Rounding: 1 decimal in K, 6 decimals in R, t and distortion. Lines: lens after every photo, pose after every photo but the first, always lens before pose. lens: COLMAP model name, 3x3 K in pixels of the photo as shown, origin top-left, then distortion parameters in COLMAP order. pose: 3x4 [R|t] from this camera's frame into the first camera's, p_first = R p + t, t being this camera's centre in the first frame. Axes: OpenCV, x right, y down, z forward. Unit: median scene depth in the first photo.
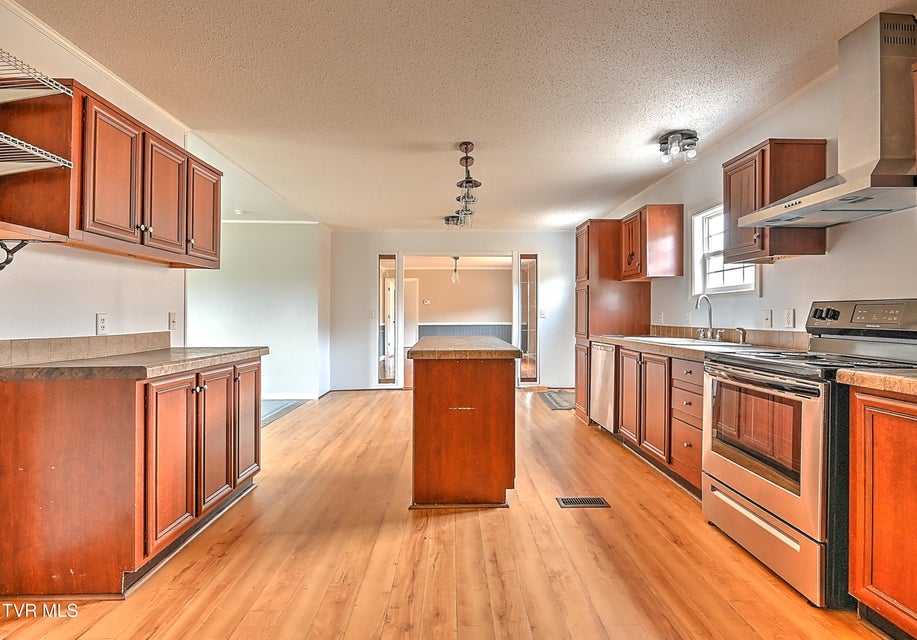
lens RADIAL K [[438.1, 0, 460.9], [0, 438.1, 315.1], [0, 0, 1]] dist [0.012926, -0.004046]
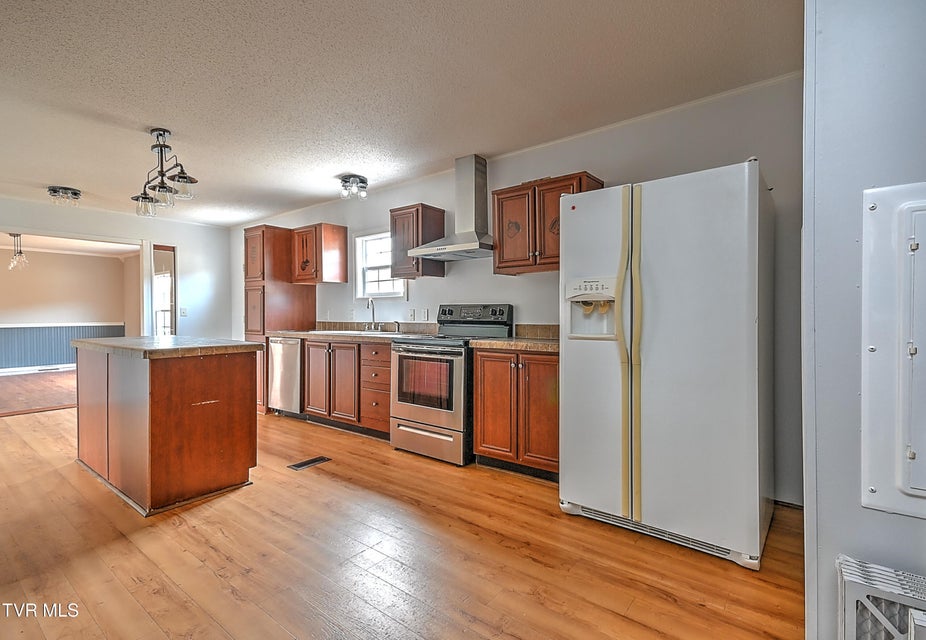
lens RADIAL K [[442.4, 0, 467.7], [0, 442.4, 317.1], [0, 0, 1]] dist [0.012926, -0.004046]
pose [[0.635394, -0.008129, 0.772145, -0.419849], [0.002016, 0.999959, 0.008869, 0.001803], [-0.772185, -0.004079, 0.635384, -0.149875]]
